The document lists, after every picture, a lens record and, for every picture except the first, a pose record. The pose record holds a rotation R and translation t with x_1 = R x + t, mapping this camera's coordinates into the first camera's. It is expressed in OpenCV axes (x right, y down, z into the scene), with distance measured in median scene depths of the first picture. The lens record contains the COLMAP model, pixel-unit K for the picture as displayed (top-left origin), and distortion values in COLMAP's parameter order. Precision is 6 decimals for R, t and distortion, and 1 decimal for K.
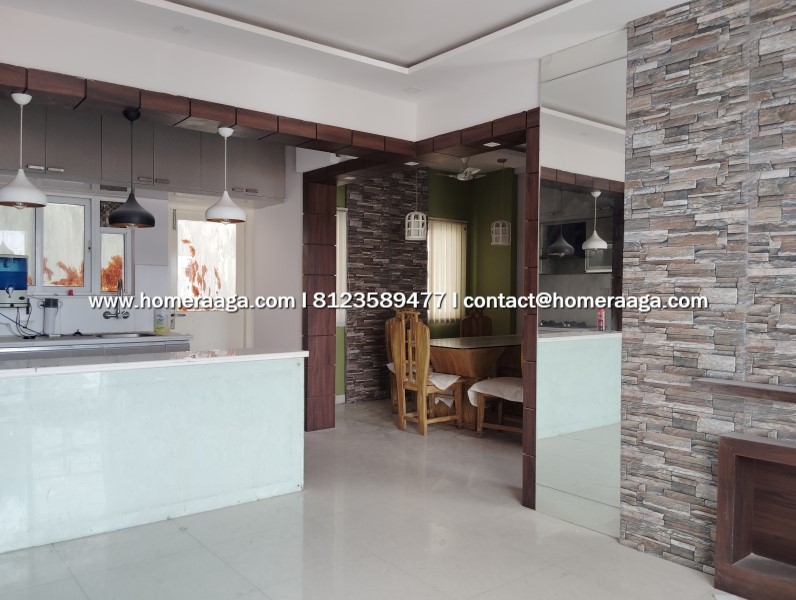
lens RADIAL K [[659.7, 0, 400.5], [0, 659.7, 300.9], [0, 0, 1]] dist [0.054050, -0.112593]
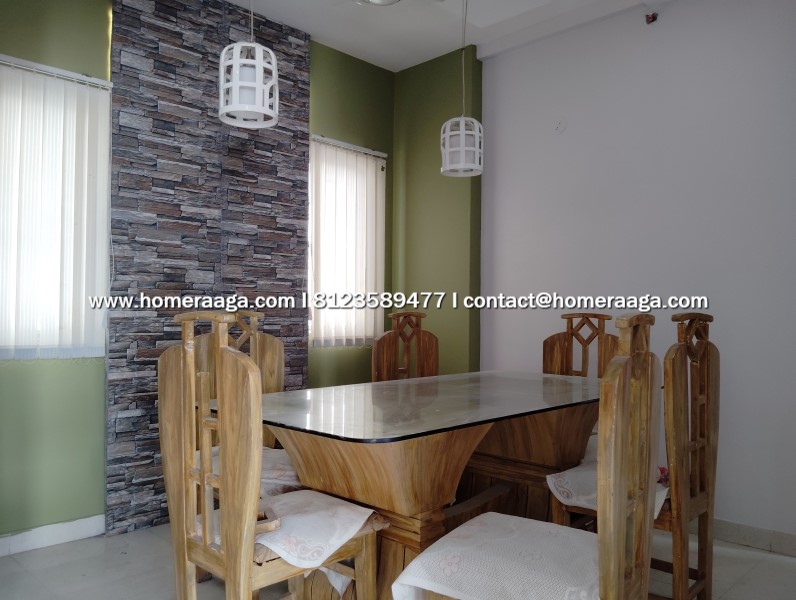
lens RADIAL K [[659.7, 0, 397.2], [0, 659.7, 304.8], [0, 0, 1]] dist [0.054050, -0.112593]
pose [[0.992724, 0.000824, 0.120411, 0.052774], [0.002349, 0.999654, -0.026200, 0.017209], [-0.120391, 0.026292, 0.992378, 0.549001]]
